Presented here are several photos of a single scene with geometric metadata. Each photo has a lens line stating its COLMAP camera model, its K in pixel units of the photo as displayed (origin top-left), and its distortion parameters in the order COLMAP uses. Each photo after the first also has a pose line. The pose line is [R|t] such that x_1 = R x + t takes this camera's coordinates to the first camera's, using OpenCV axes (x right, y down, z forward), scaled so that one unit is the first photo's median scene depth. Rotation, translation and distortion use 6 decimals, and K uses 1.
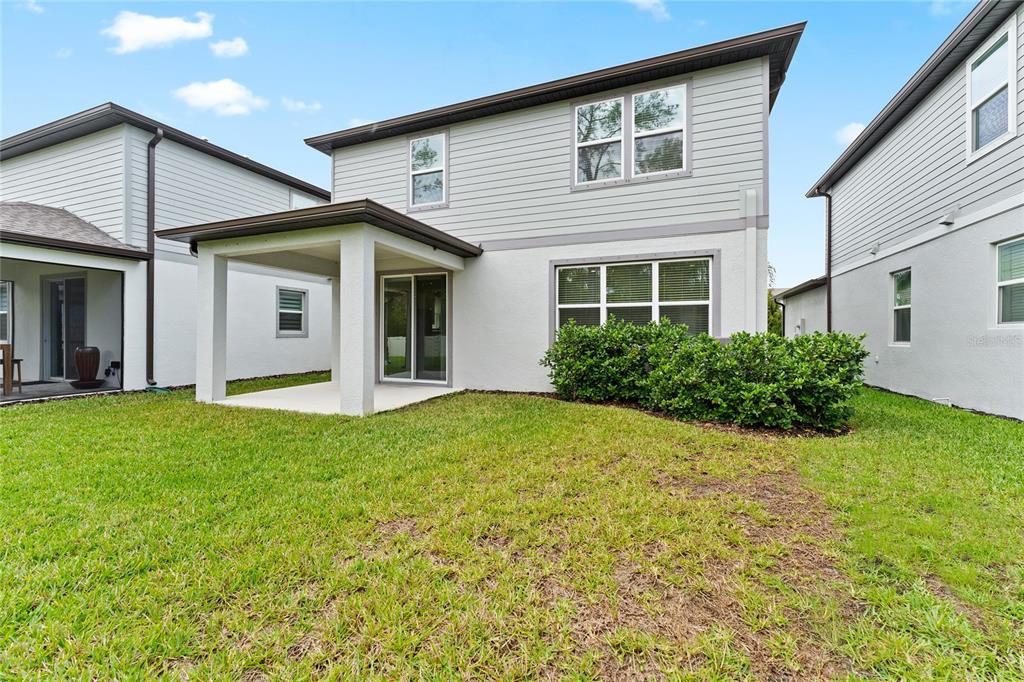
lens RADIAL K [[415.2, 0, 511.2], [0, 415.2, 336.0], [0, 0, 1]] dist [-0.003303, 0.000543]
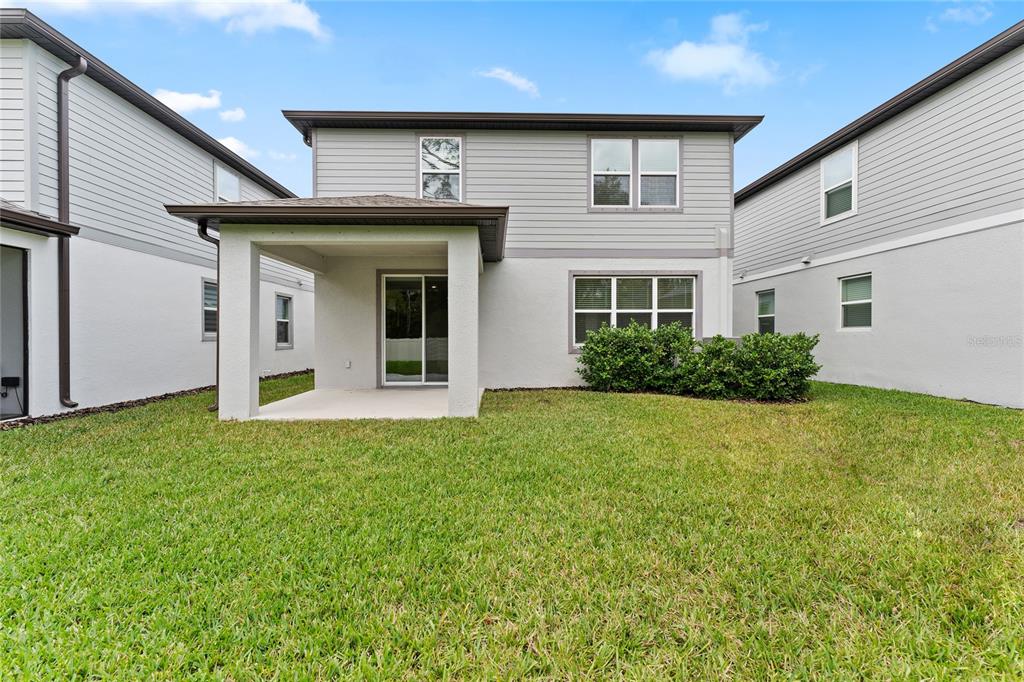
lens RADIAL K [[415.2, 0, 506.7], [0, 415.2, 340.6], [0, 0, 1]] dist [-0.003303, 0.000543]
pose [[0.917404, -0.008652, 0.397864, -0.539967], [0.005558, 0.999945, 0.008929, -0.001631], [-0.397919, -0.005981, 0.917401, 0.028556]]
